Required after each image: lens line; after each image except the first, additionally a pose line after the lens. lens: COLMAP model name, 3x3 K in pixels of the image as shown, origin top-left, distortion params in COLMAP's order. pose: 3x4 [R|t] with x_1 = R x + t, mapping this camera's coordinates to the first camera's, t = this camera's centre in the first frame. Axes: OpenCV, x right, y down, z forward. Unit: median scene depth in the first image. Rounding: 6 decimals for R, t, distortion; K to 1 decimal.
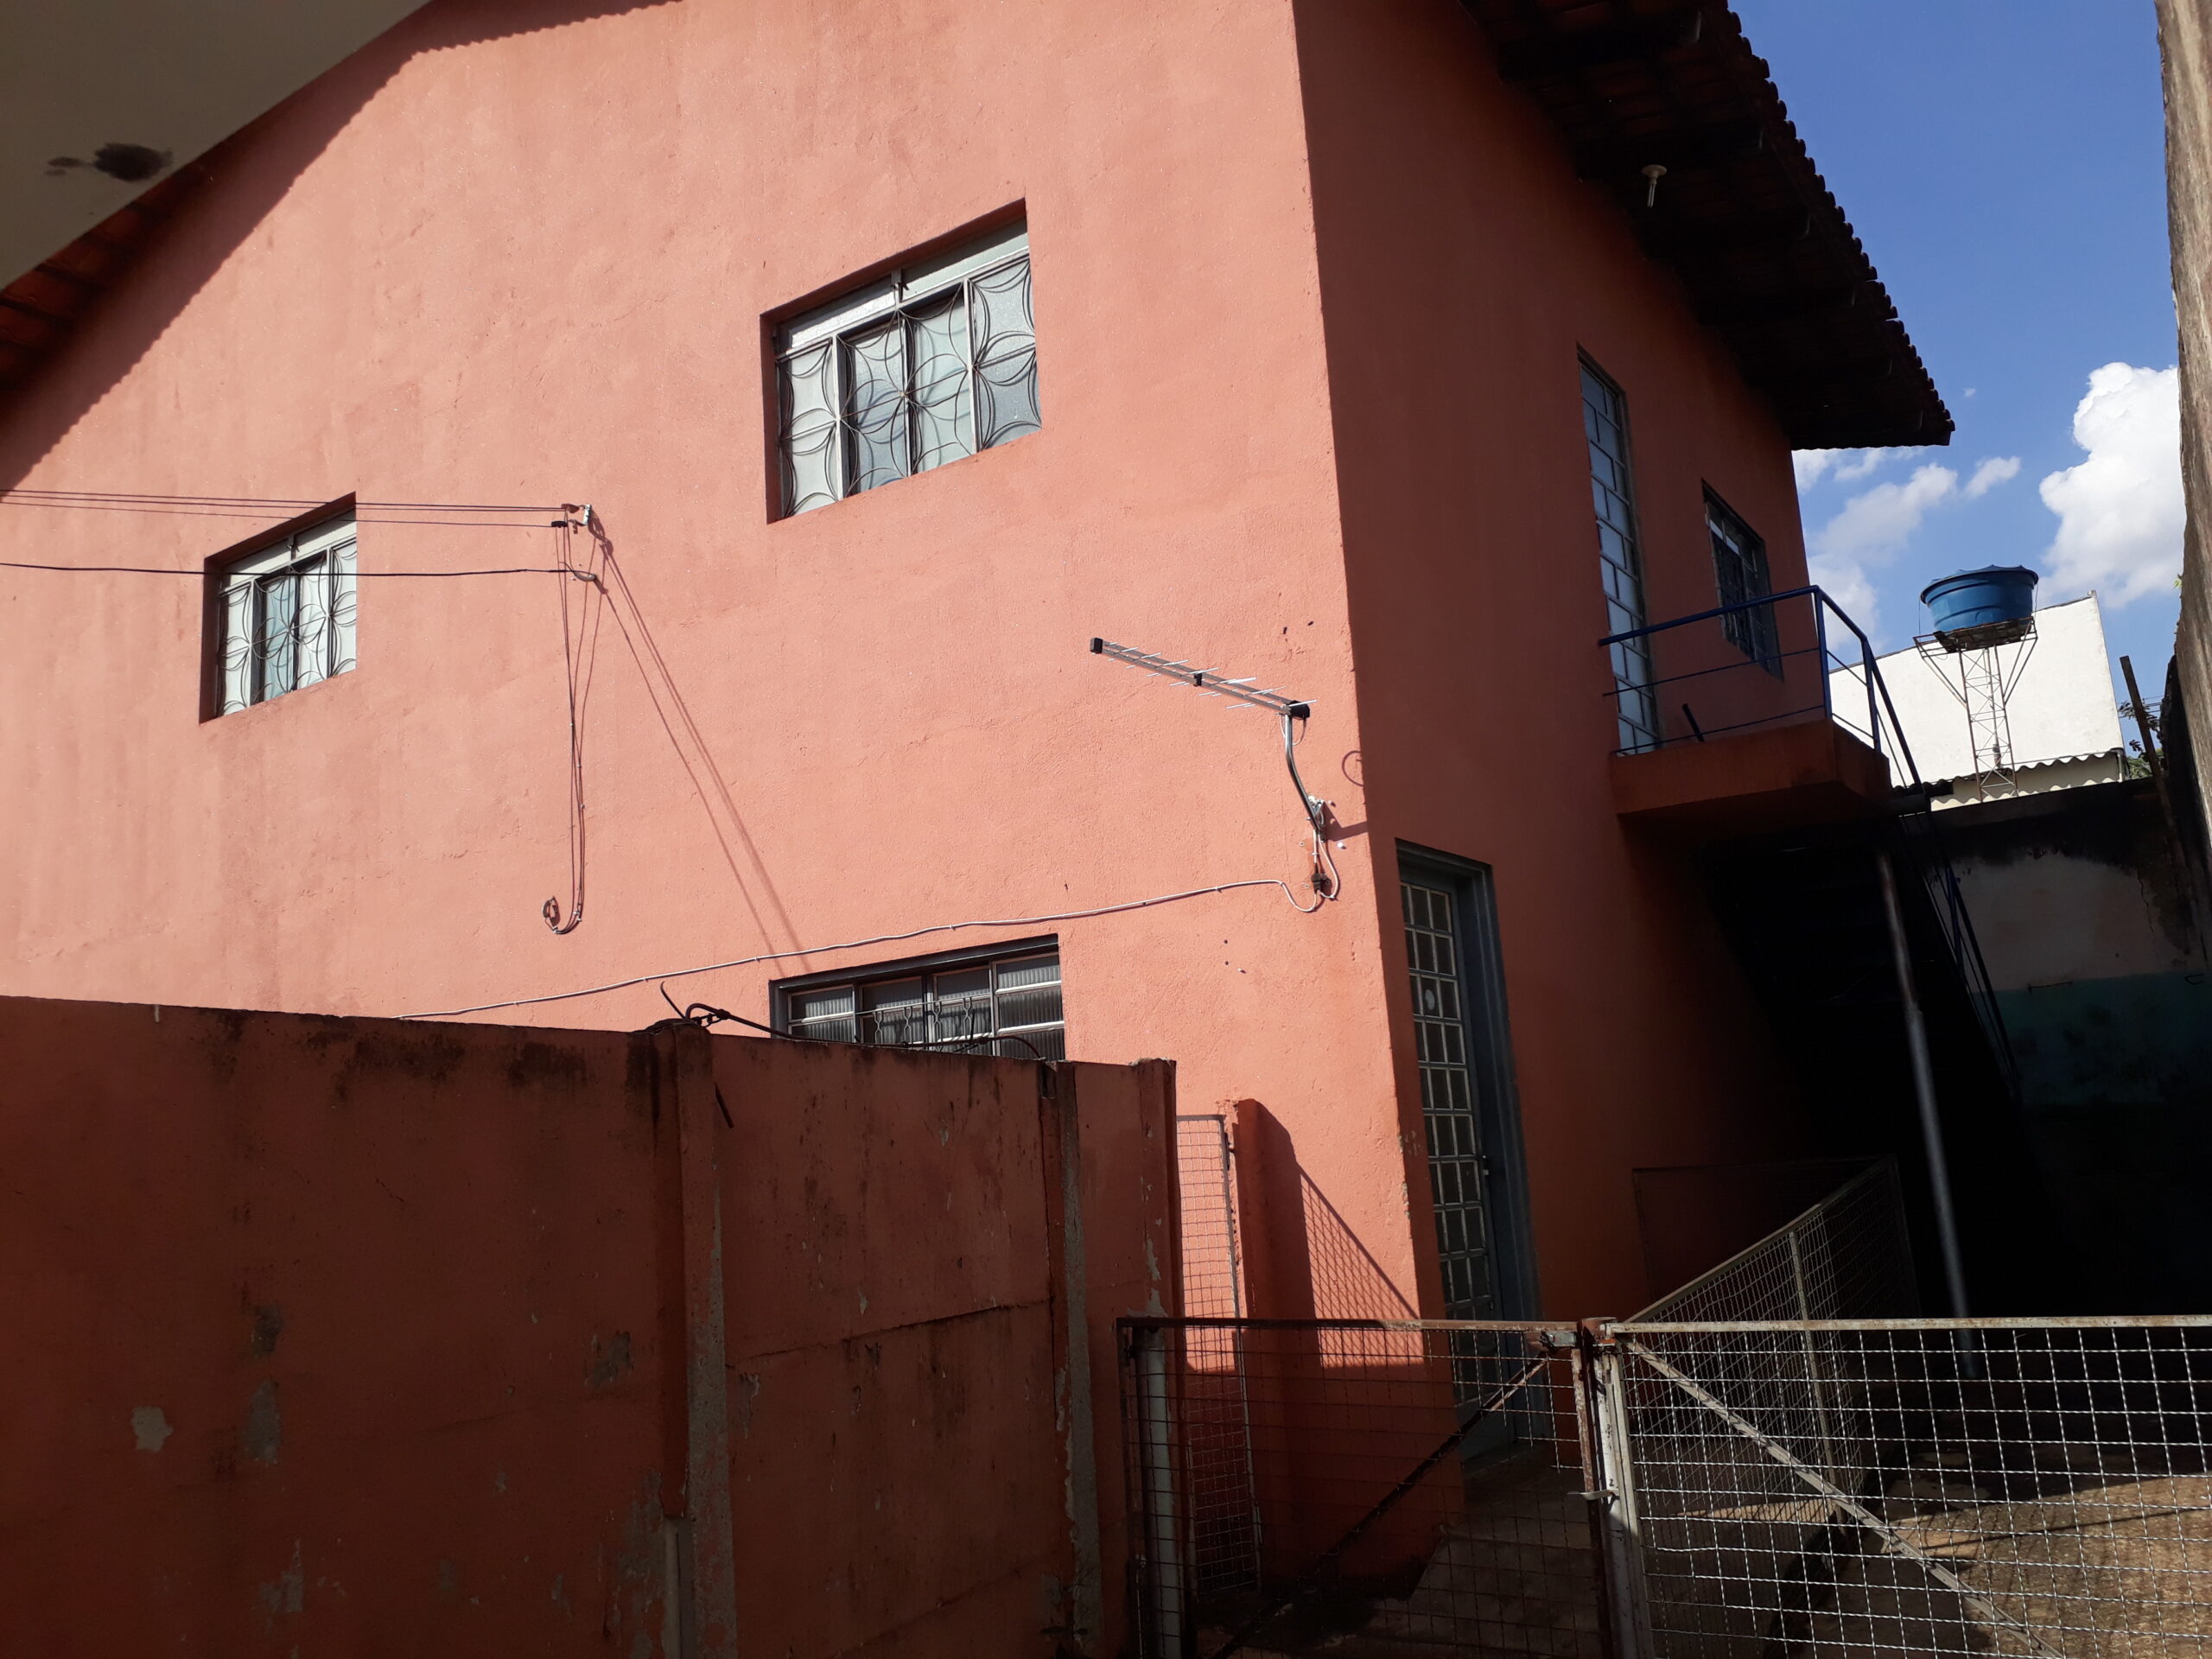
lens RADIAL K [[1773.7, 0, 1106.0], [0, 1773.7, 829.5], [0, 0, 1]] dist [0.062602, -0.099277]
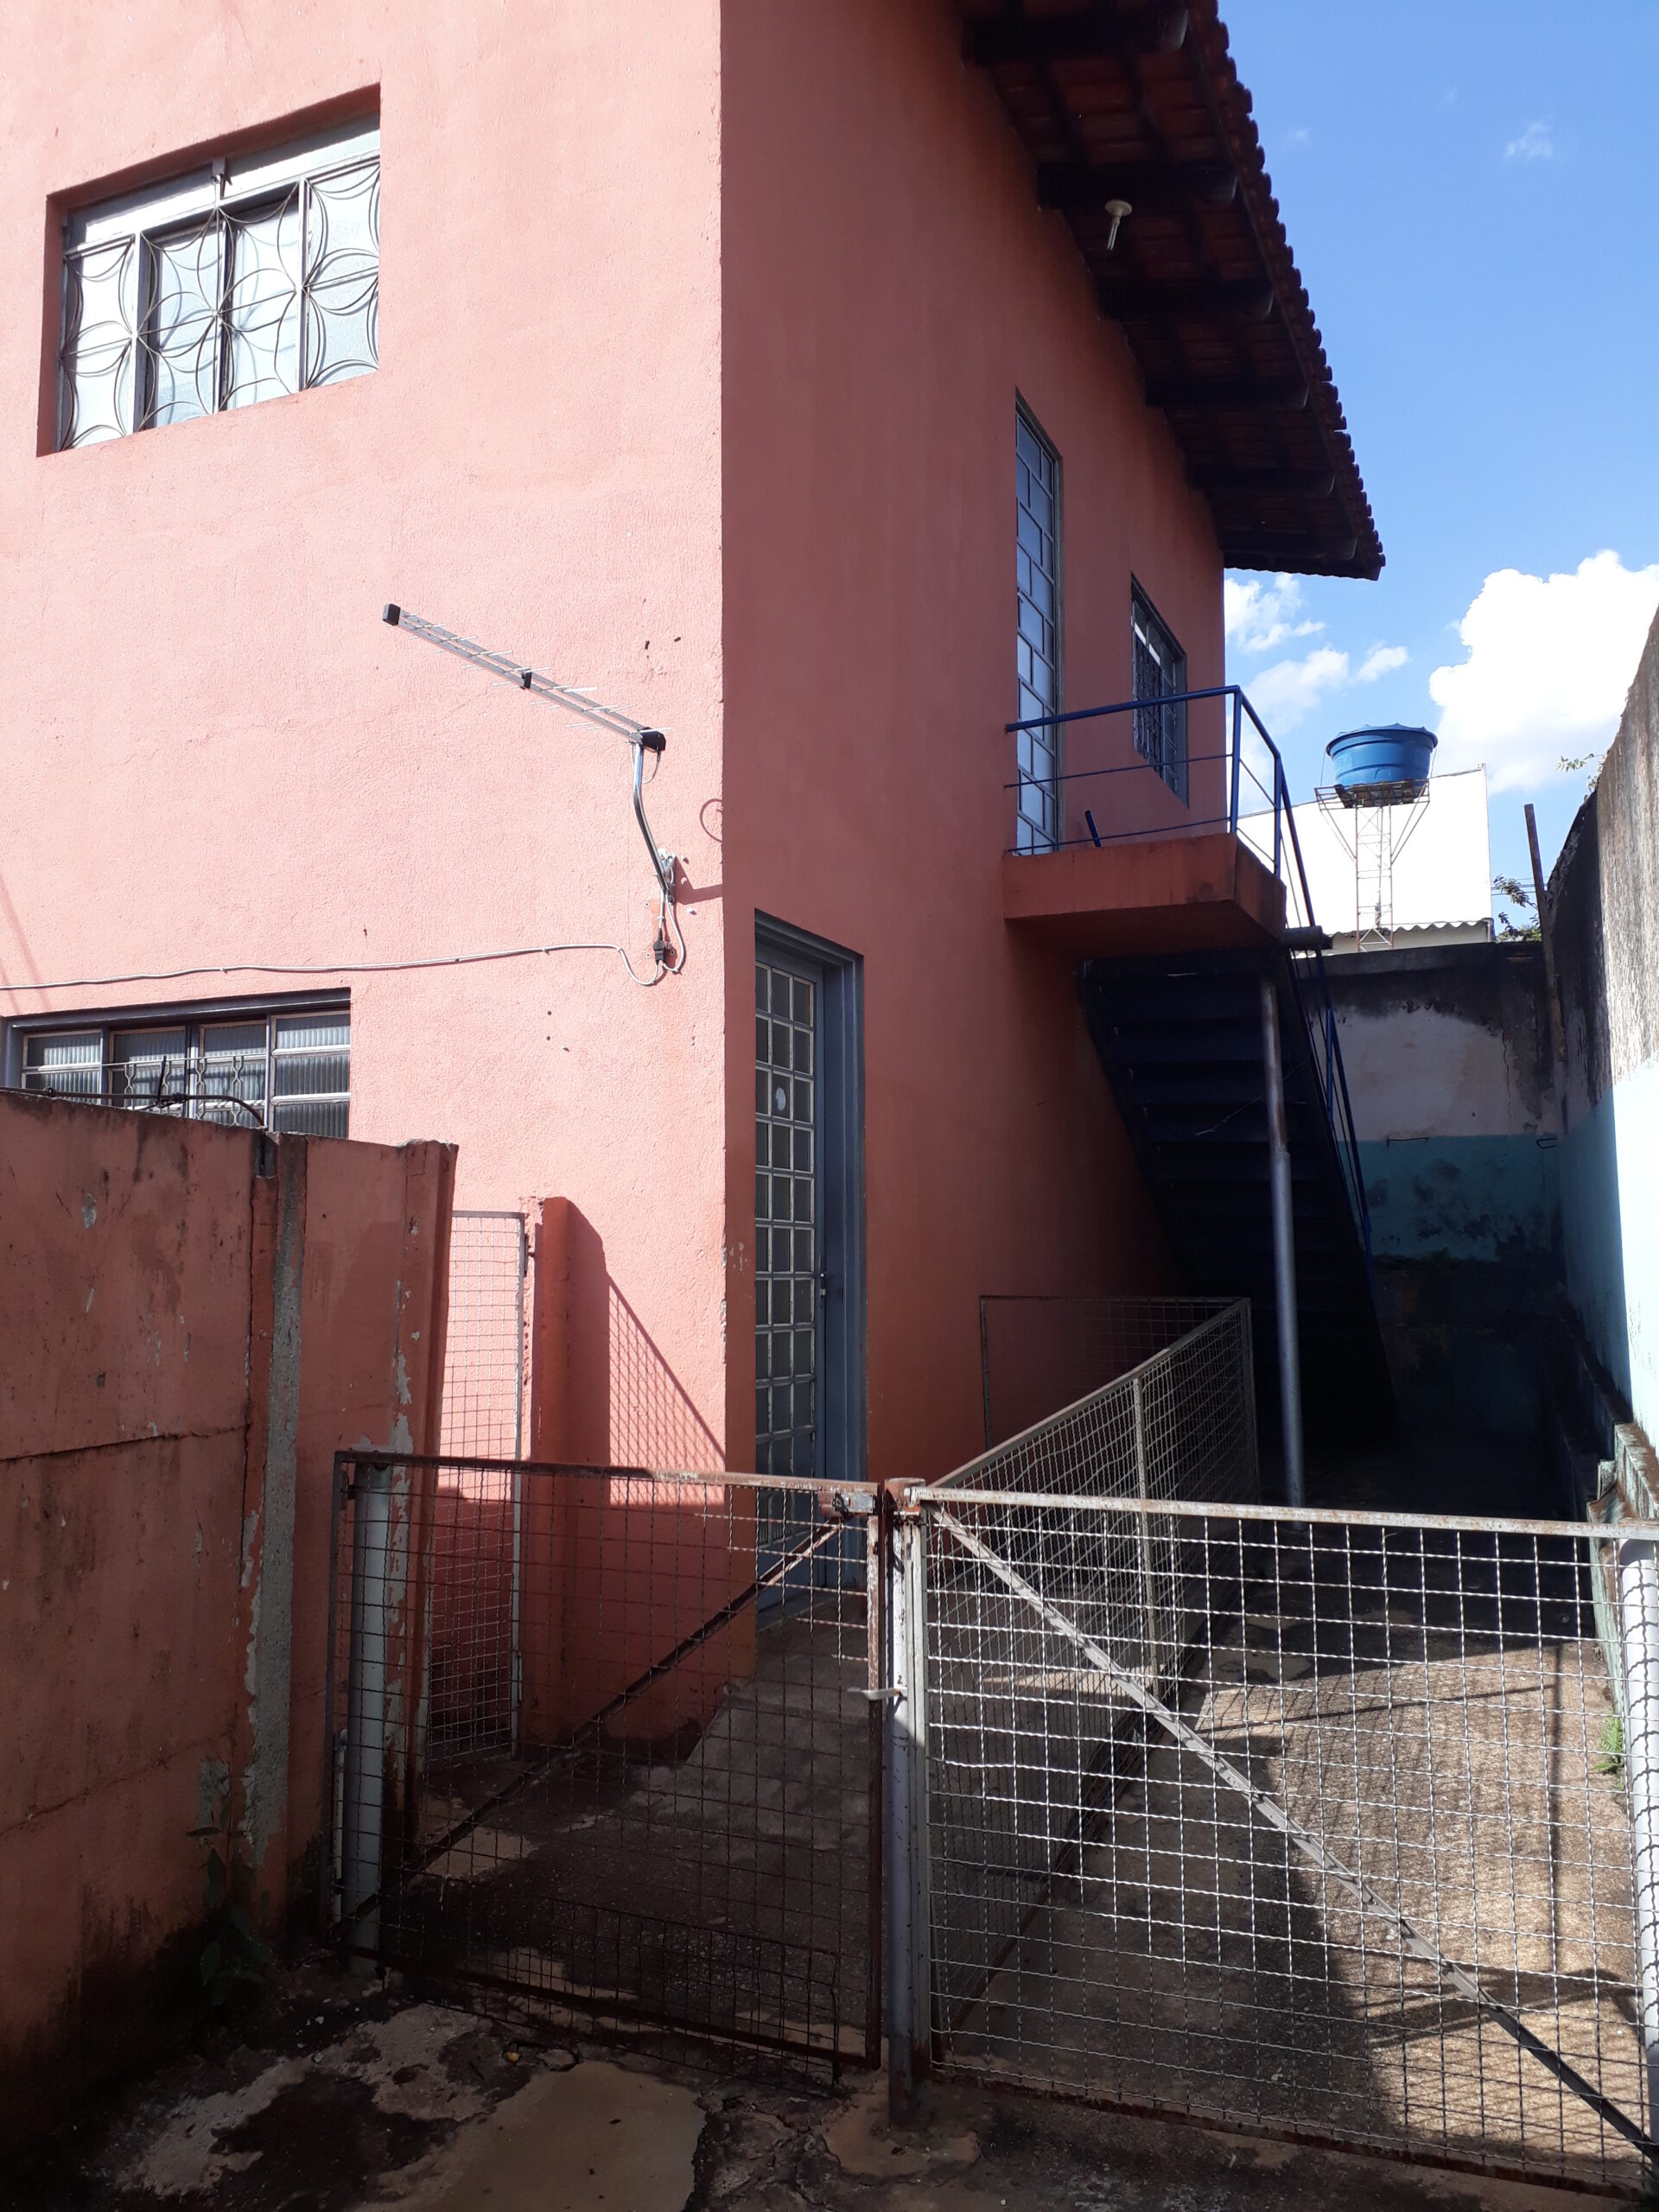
lens RADIAL K [[1718.9, 0, 874.2], [0, 1718.9, 1091.6], [0, 0, 1]] dist [0.199016, -0.534109]
pose [[0.976265, 0.080650, 0.201002, 0.055196], [-0.096686, 0.992760, 0.071268, 0.026322], [-0.193799, -0.089010, 0.976995, 0.152115]]
